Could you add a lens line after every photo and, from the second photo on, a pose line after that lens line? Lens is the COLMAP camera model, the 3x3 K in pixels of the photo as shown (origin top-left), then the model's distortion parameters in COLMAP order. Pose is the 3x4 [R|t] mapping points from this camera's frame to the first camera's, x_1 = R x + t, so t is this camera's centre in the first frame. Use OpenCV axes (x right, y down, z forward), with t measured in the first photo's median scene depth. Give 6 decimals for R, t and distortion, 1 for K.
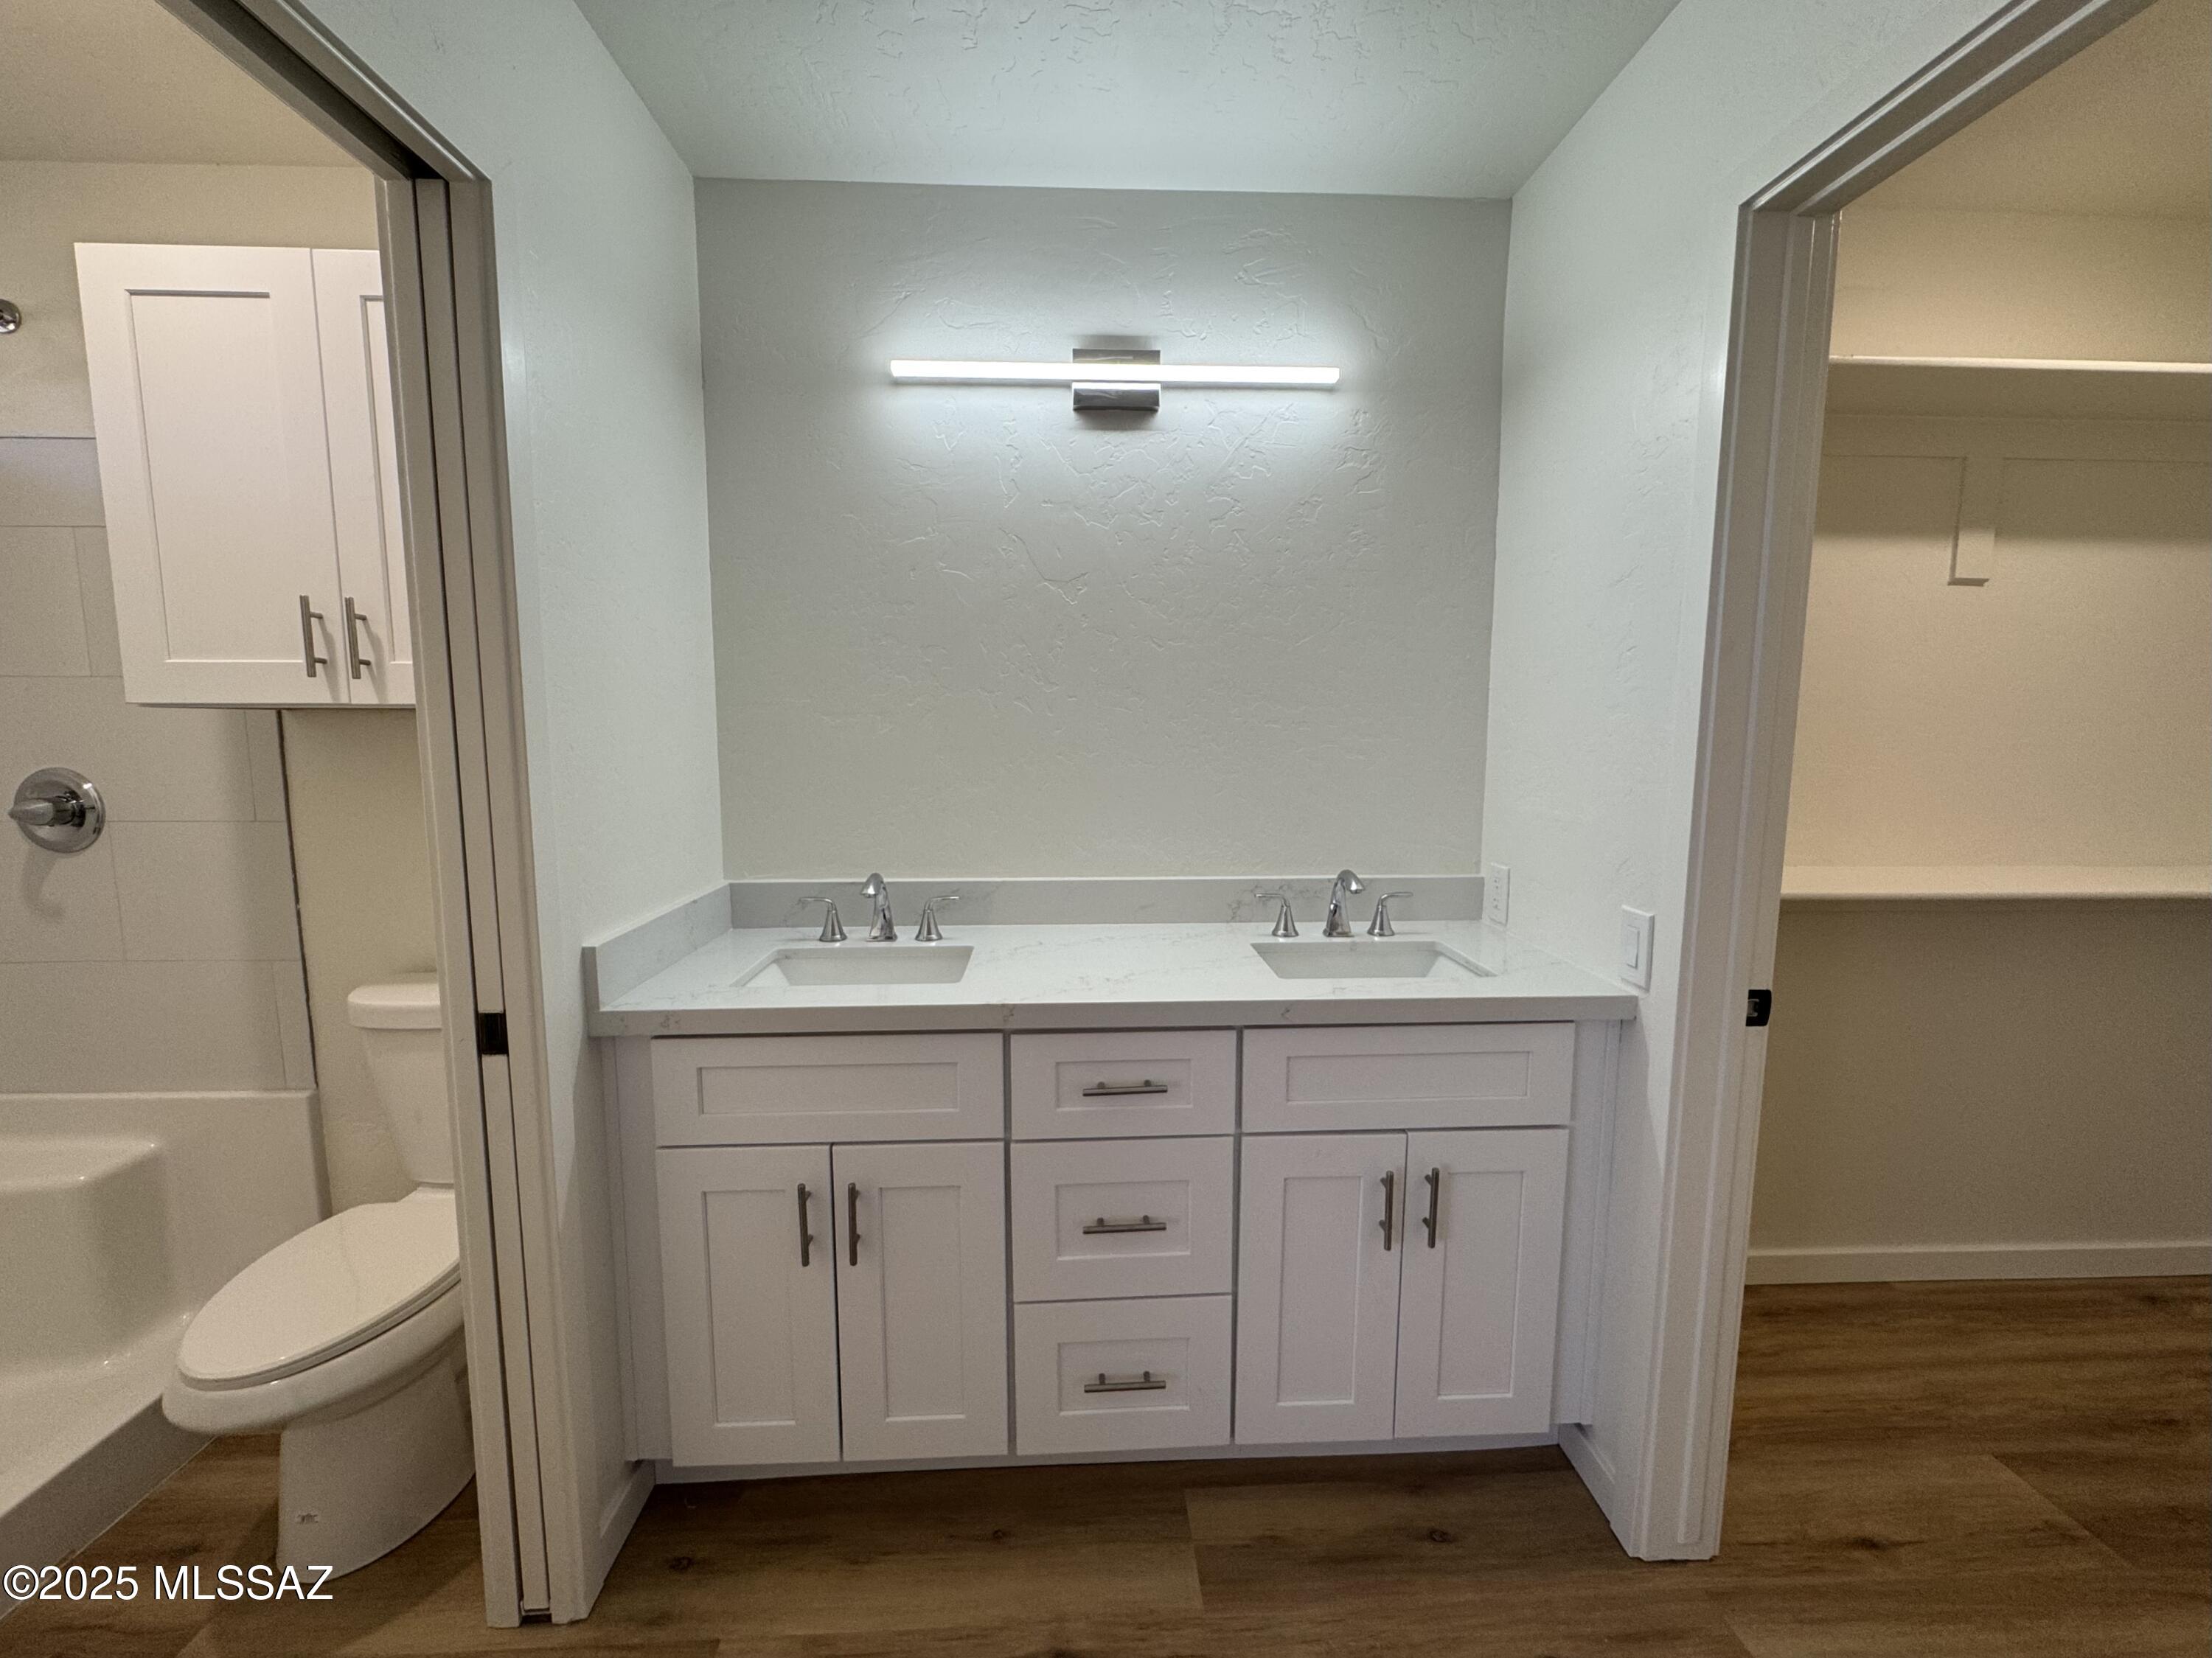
lens RADIAL K [[879.5, 0, 1096.5], [0, 879.5, 822.9], [0, 0, 1]] dist [-0.002149, 0.000956]
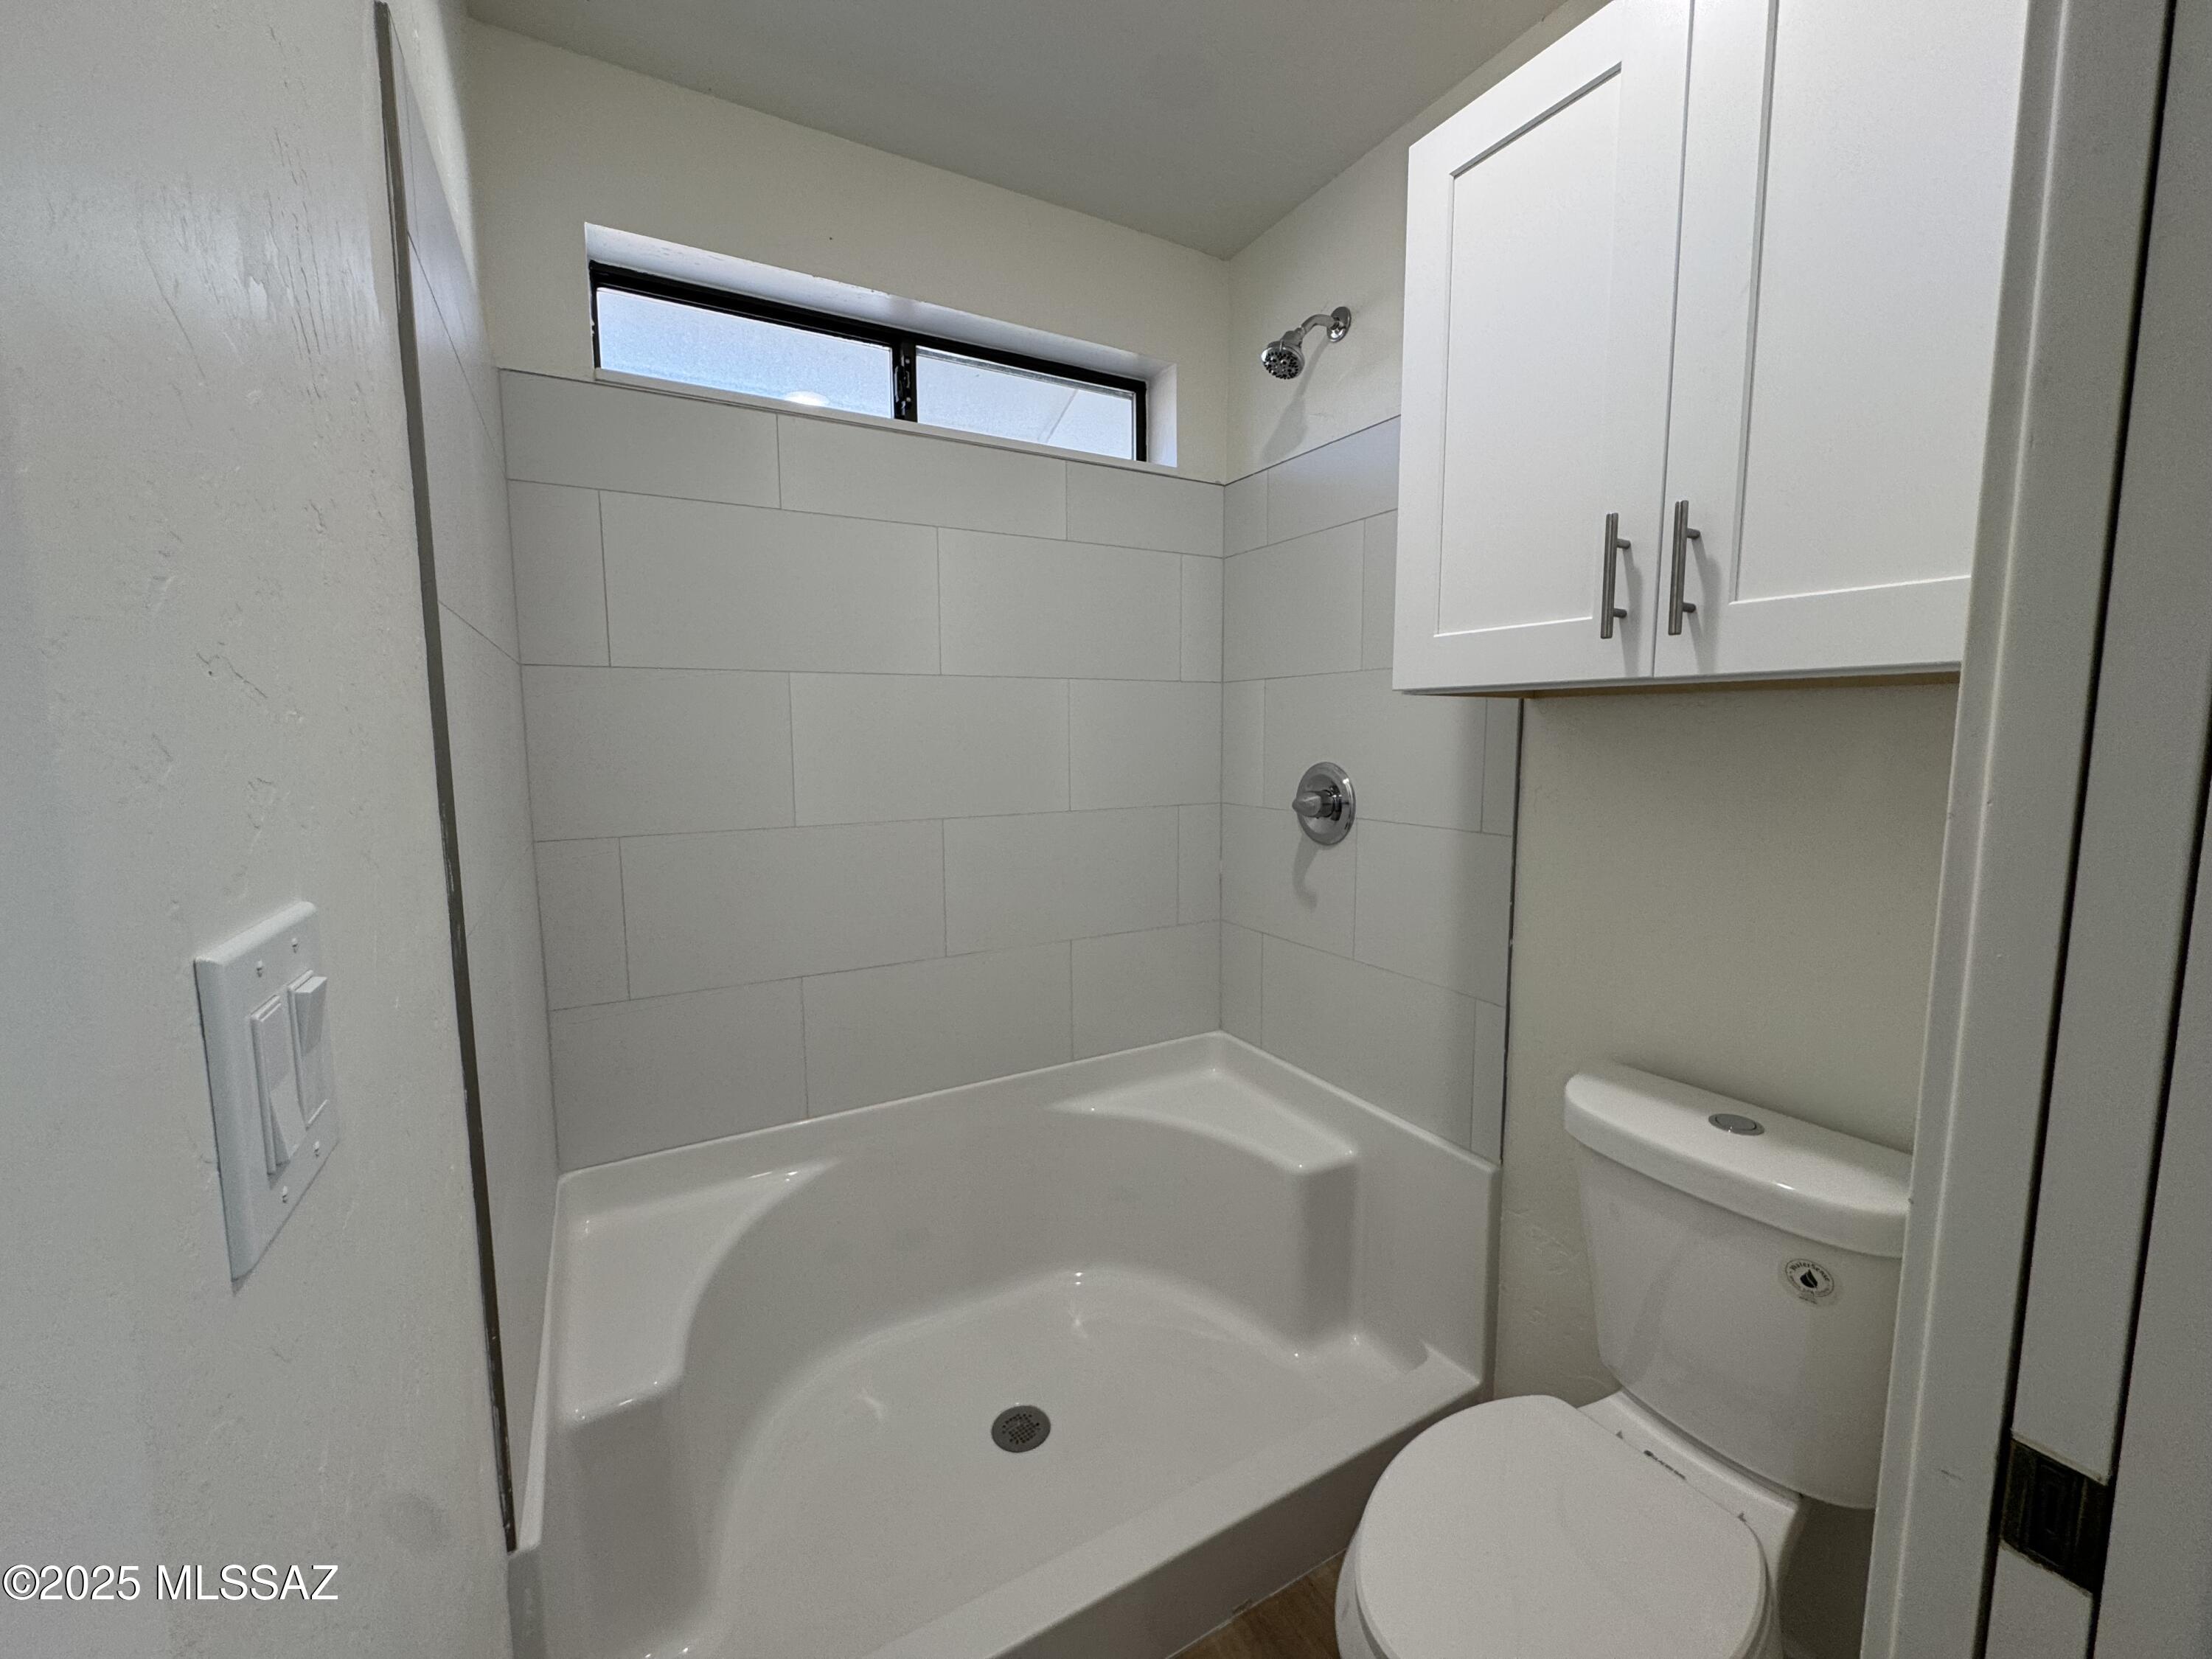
lens RADIAL K [[879.6, 0, 1110.2], [0, 879.6, 824.9], [0, 0, 1]] dist [-0.002149, 0.000956]
pose [[0.456138, 0.094545, -0.884872, -0.404556], [-0.088170, 0.994249, 0.060781, -0.029957], [0.885530, 0.050295, 0.461851, 0.323182]]
